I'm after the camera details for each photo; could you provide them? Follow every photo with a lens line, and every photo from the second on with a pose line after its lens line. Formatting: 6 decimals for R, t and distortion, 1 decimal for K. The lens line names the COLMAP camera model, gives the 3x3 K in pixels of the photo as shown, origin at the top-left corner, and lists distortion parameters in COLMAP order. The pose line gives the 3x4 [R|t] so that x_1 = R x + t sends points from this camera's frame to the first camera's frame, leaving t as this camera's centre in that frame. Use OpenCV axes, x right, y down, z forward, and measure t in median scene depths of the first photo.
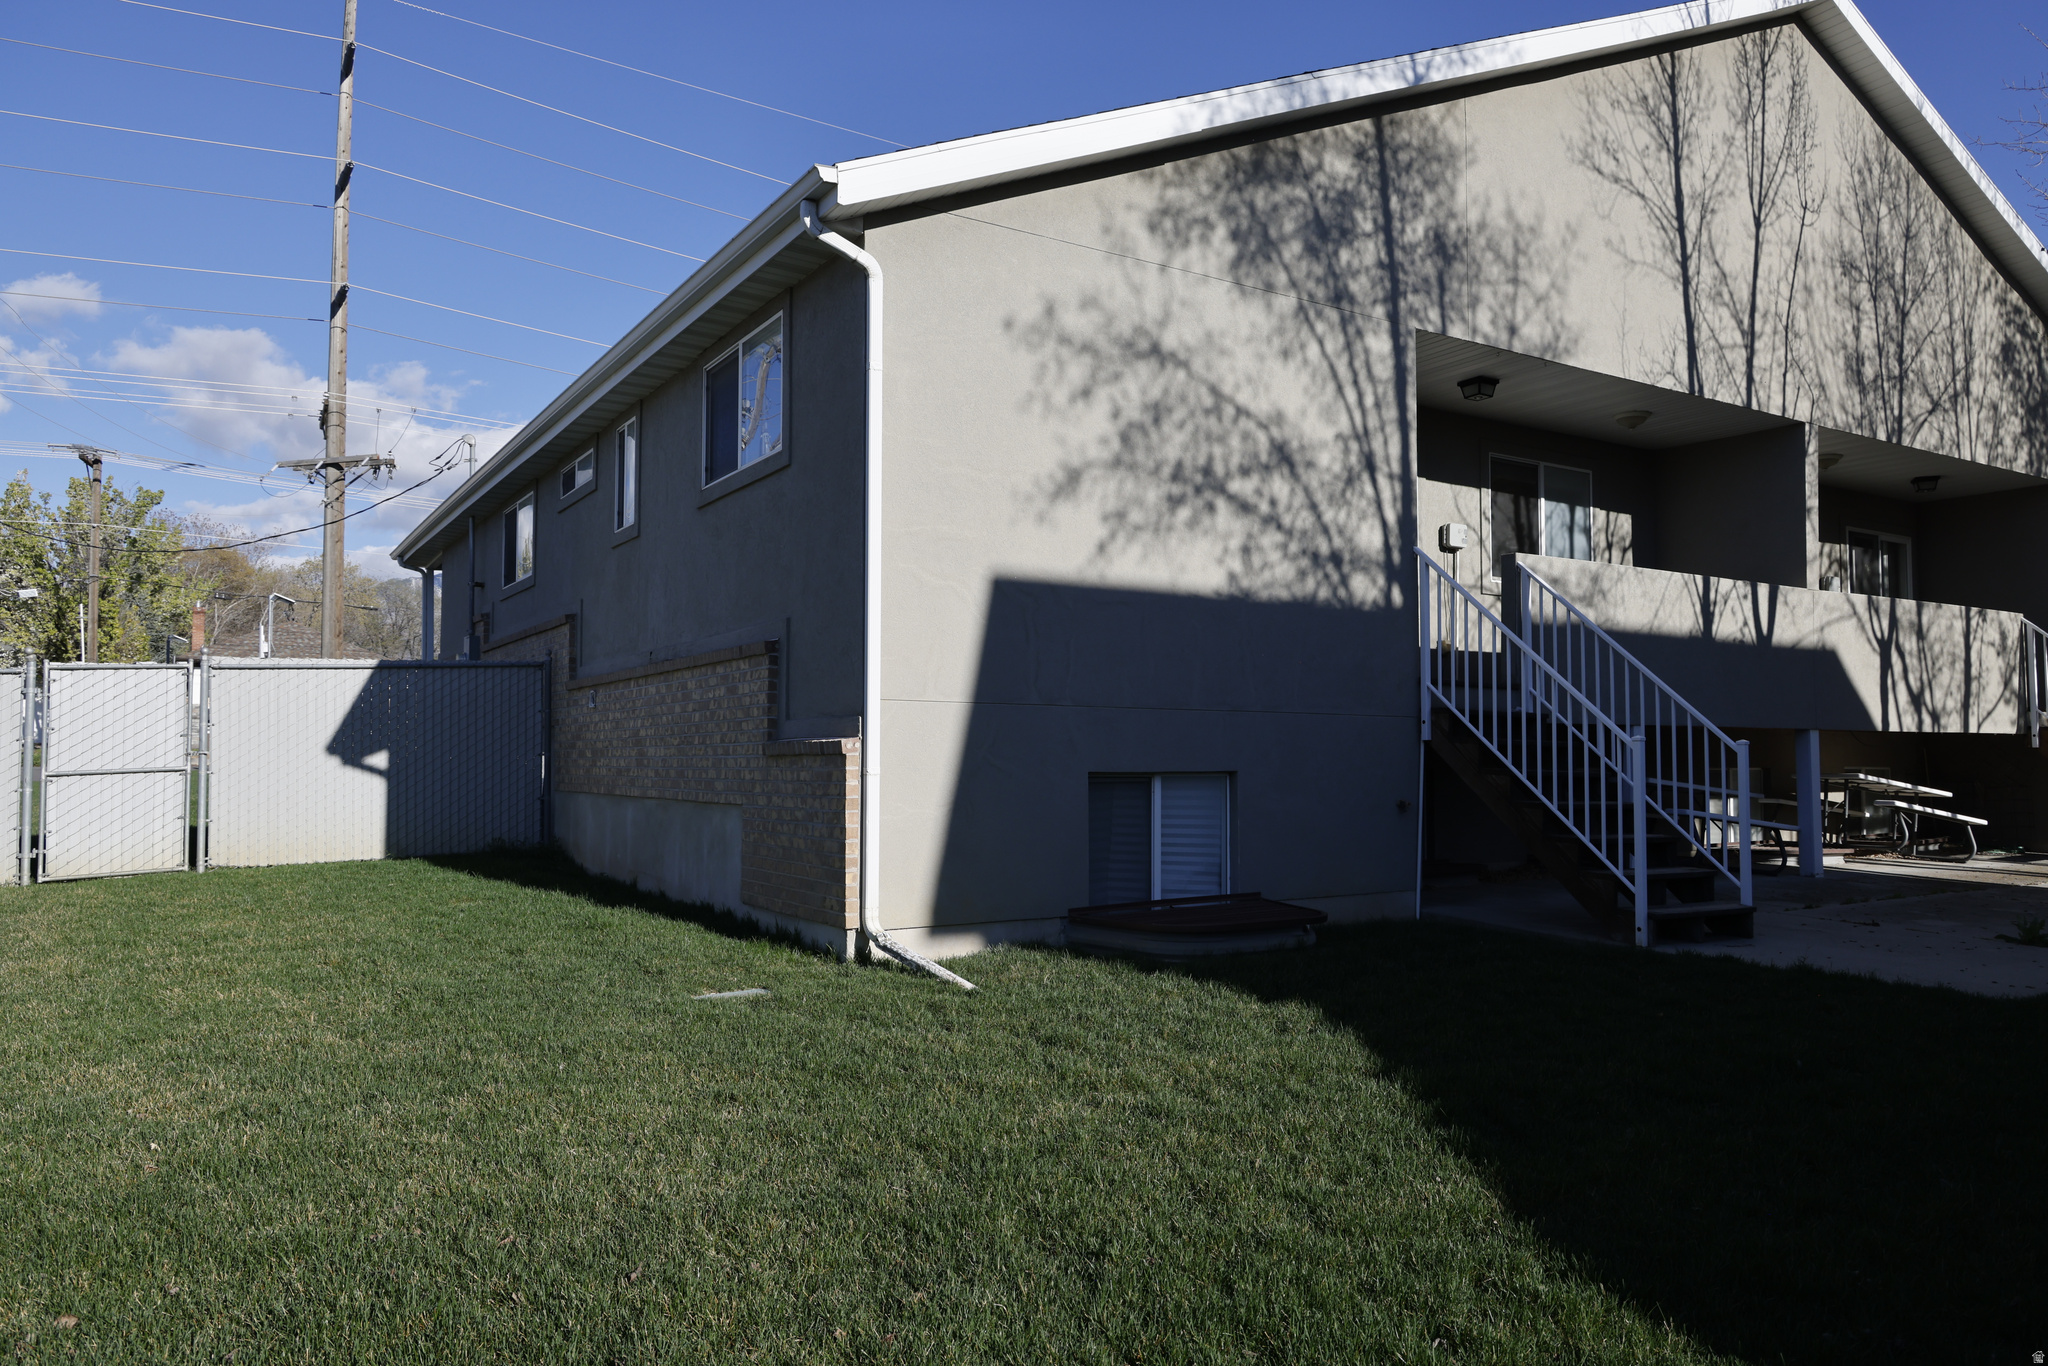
lens RADIAL K [[1368.8, 0, 1027.3], [0, 1368.8, 684.8], [0, 0, 1]] dist [0.006105, -0.002492]
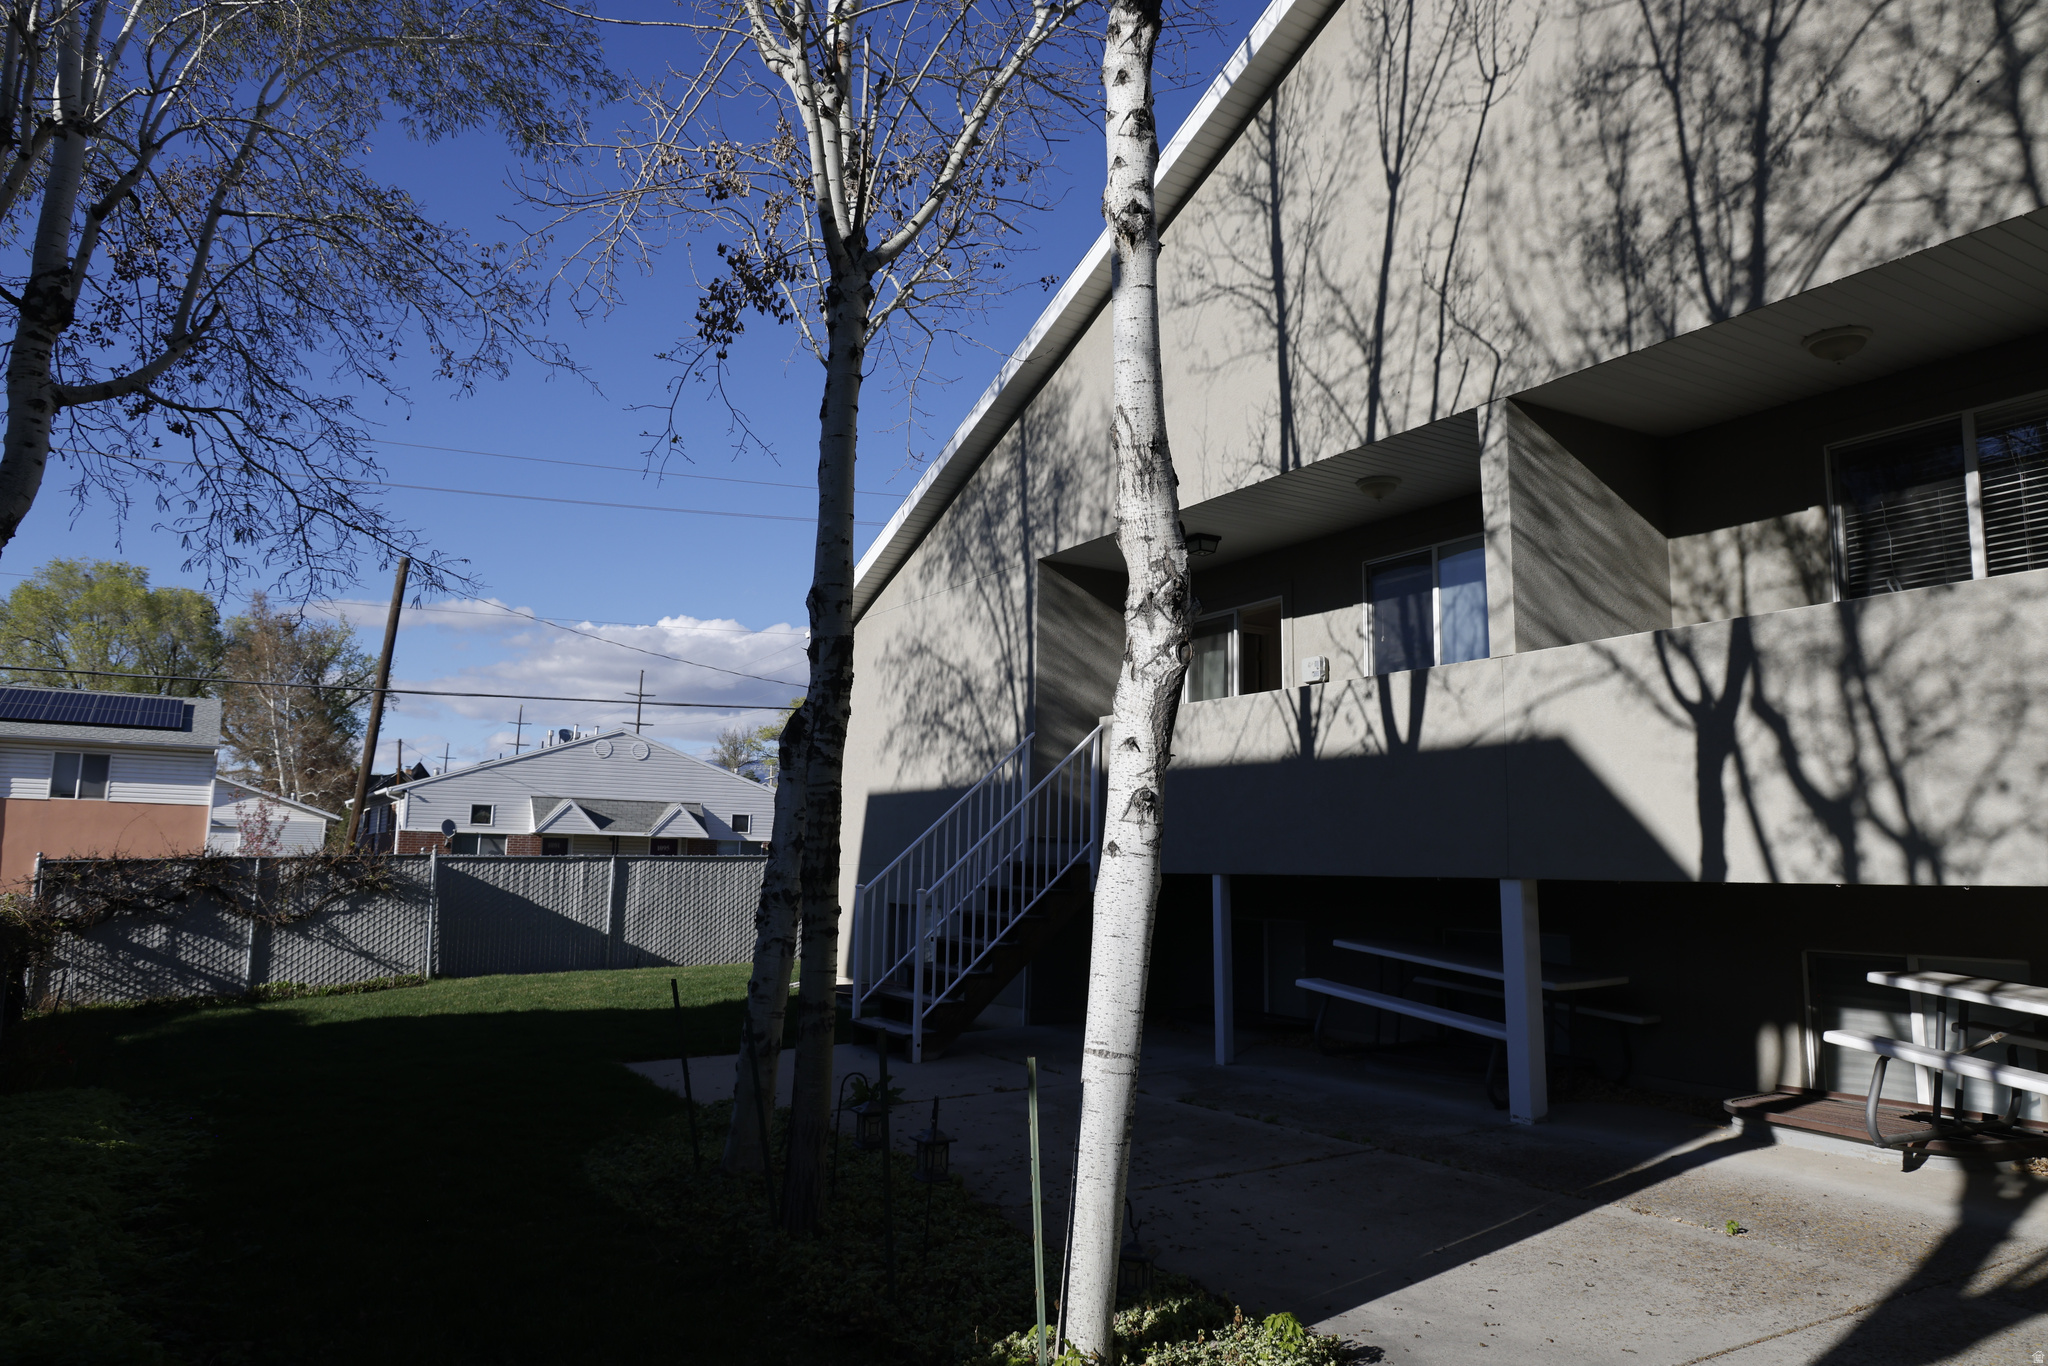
lens RADIAL K [[1368.8, 0, 1027.0], [0, 1368.8, 683.3], [0, 0, 1]] dist [0.006105, -0.002492]
pose [[-0.008097, -0.140687, -0.990021, 1.283328], [0.033445, 0.989462, -0.140881, 0.028416], [0.999408, -0.034252, -0.003306, 0.834337]]
